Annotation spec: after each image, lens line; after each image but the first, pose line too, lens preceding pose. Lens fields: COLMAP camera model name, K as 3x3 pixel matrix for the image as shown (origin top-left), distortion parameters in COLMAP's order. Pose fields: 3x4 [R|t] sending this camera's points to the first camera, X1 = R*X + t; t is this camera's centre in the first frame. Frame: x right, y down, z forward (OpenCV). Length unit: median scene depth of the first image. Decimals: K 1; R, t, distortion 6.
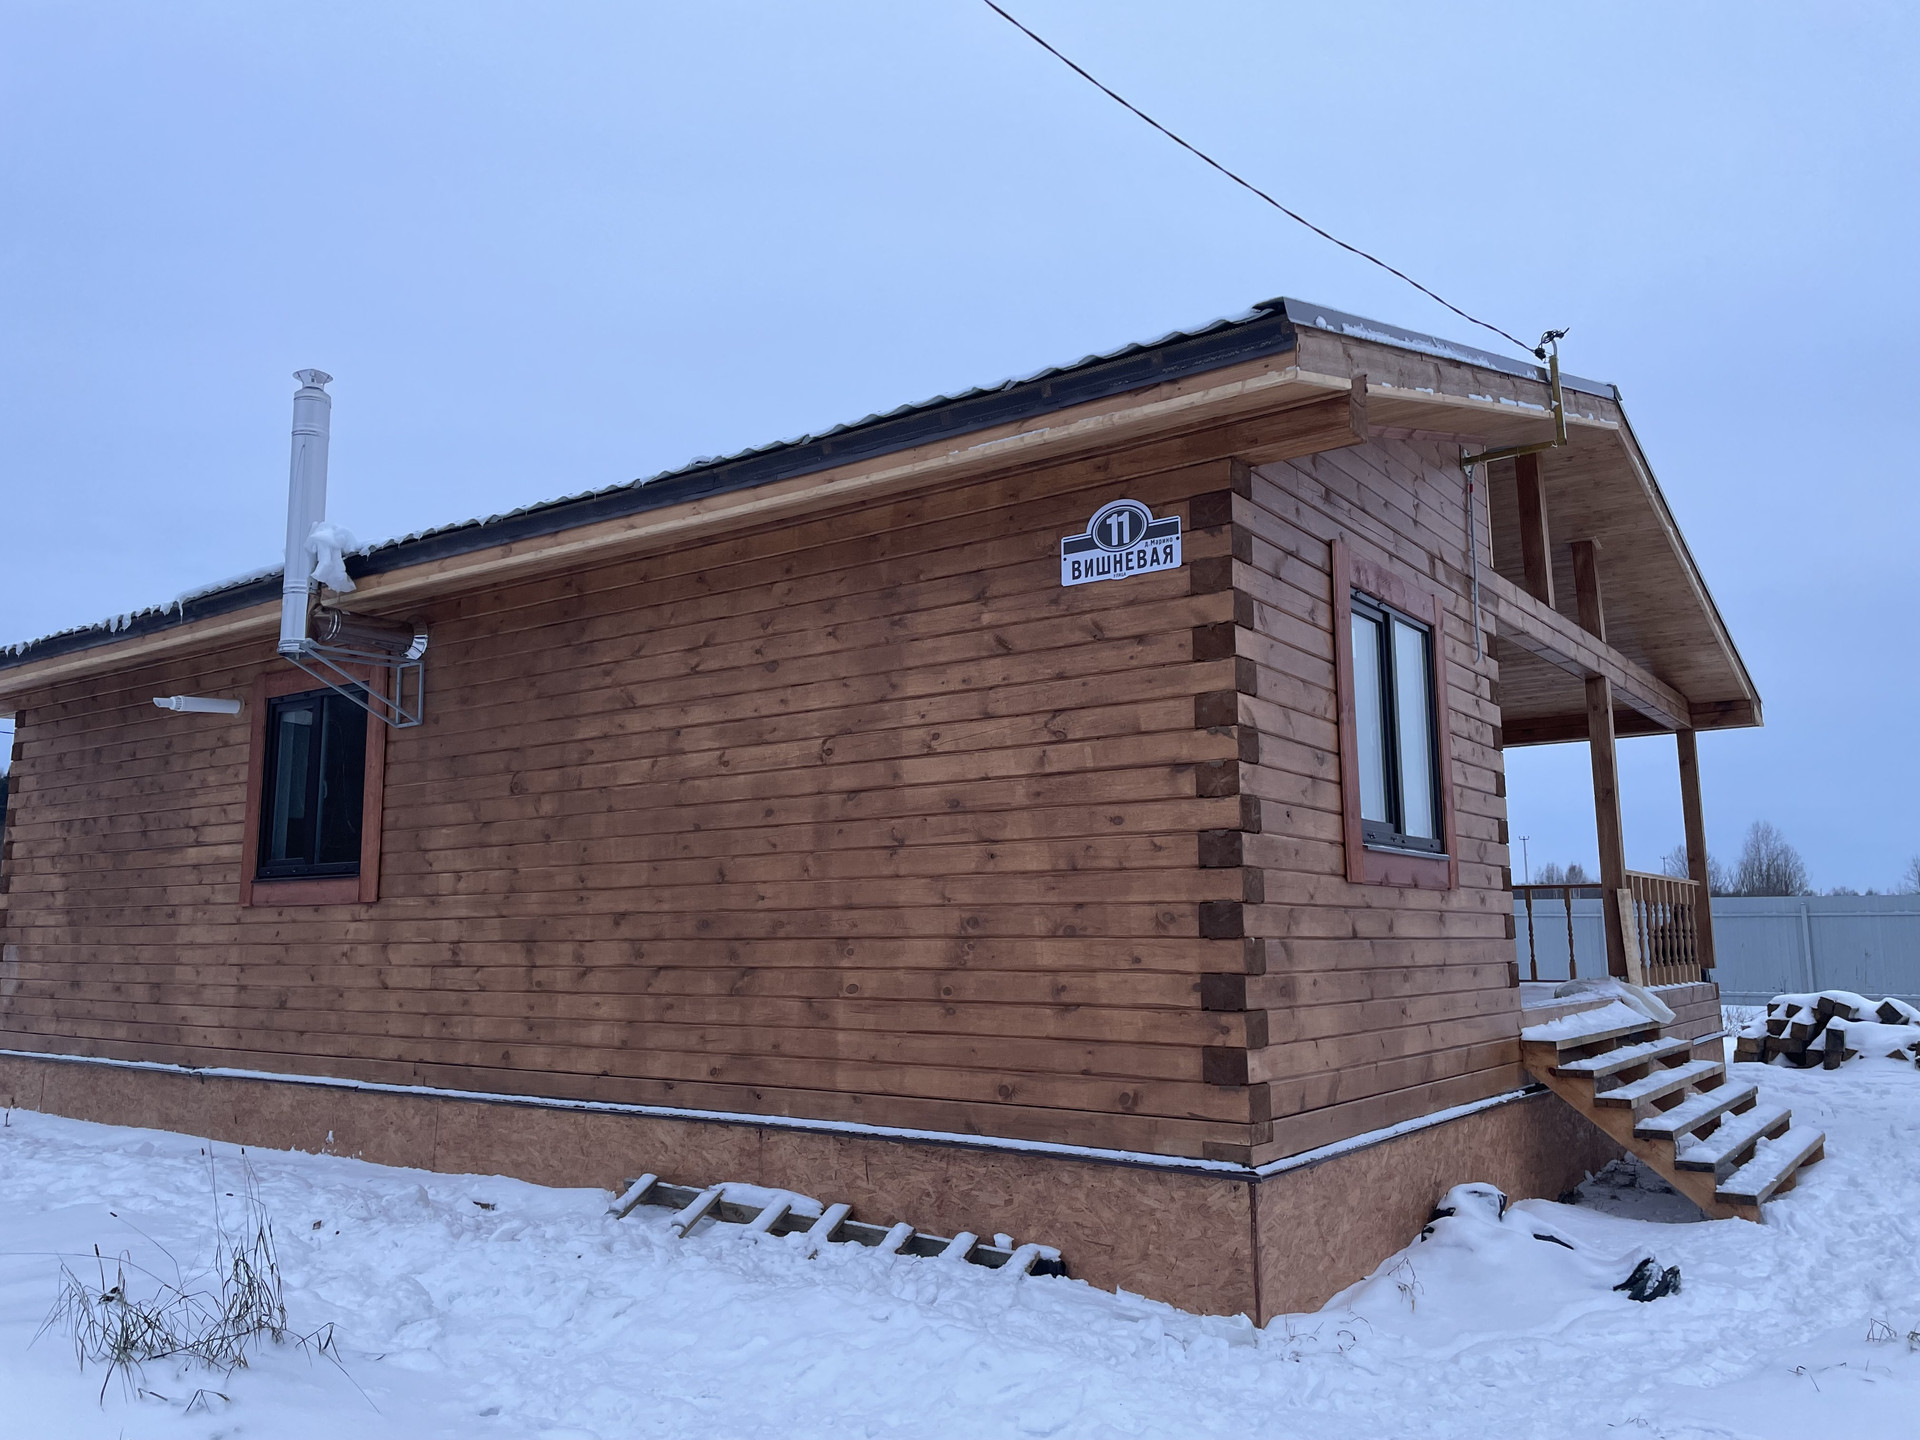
lens RADIAL K [[1450.1, 0, 960.0], [0, 1450.1, 720.0], [0, 0, 1]] dist [0.087912, -0.140294]
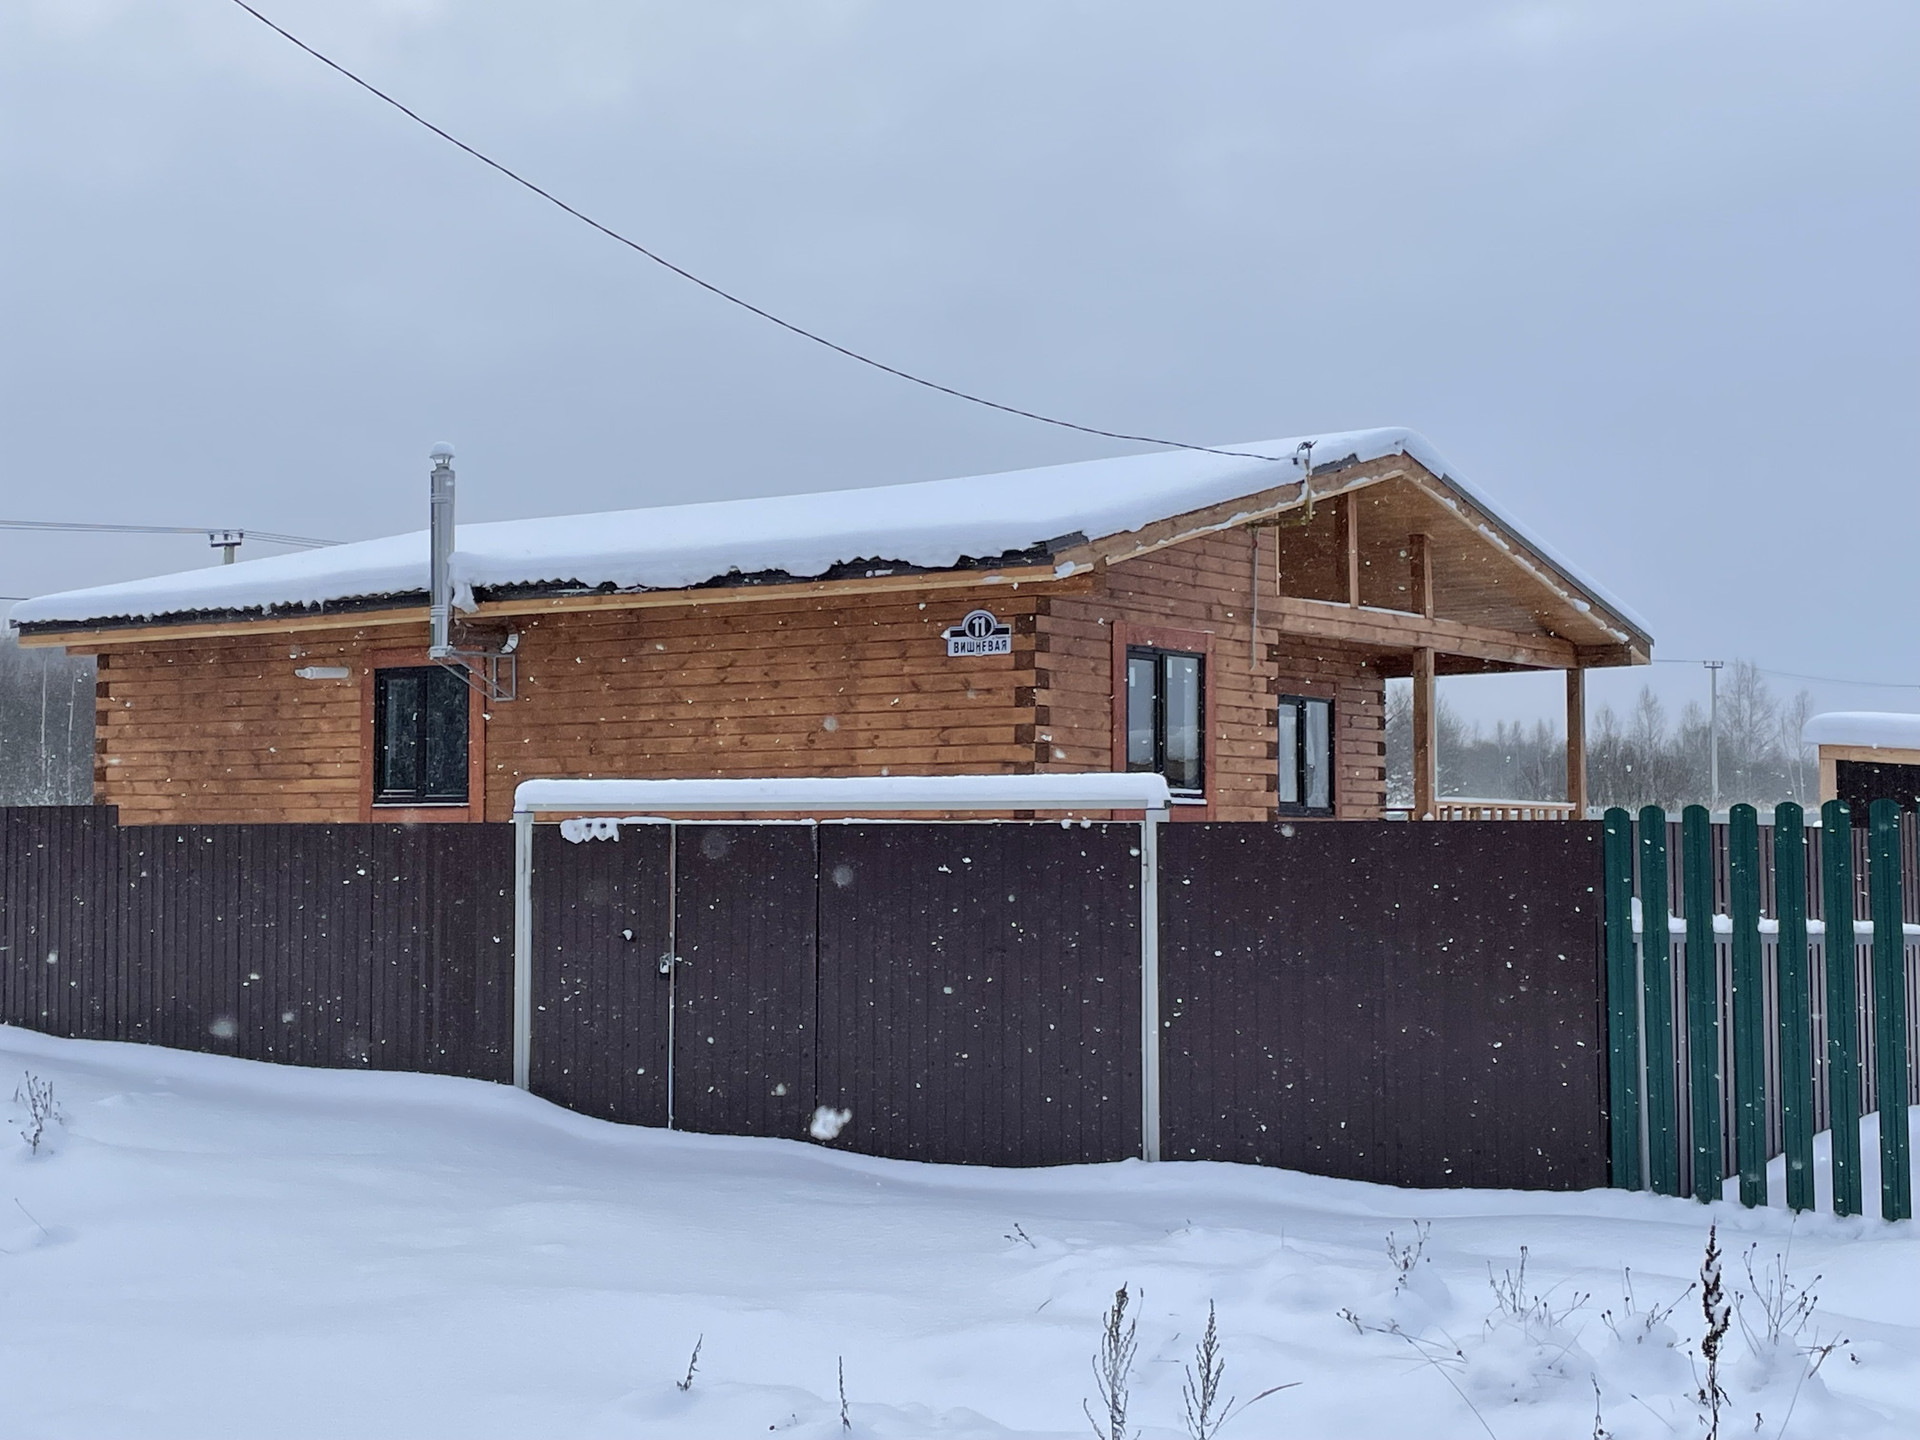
lens RADIAL K [[2657.1, 0, 960.0], [0, 2657.1, 720.0], [0, 0, 1]] dist [0.000274, -0.003424]
pose [[0.999977, 0.005571, -0.003926, 0.082593], [-0.005152, 0.994994, 0.099805, -0.283938], [0.004462, -0.099783, 0.994999, -1.858523]]
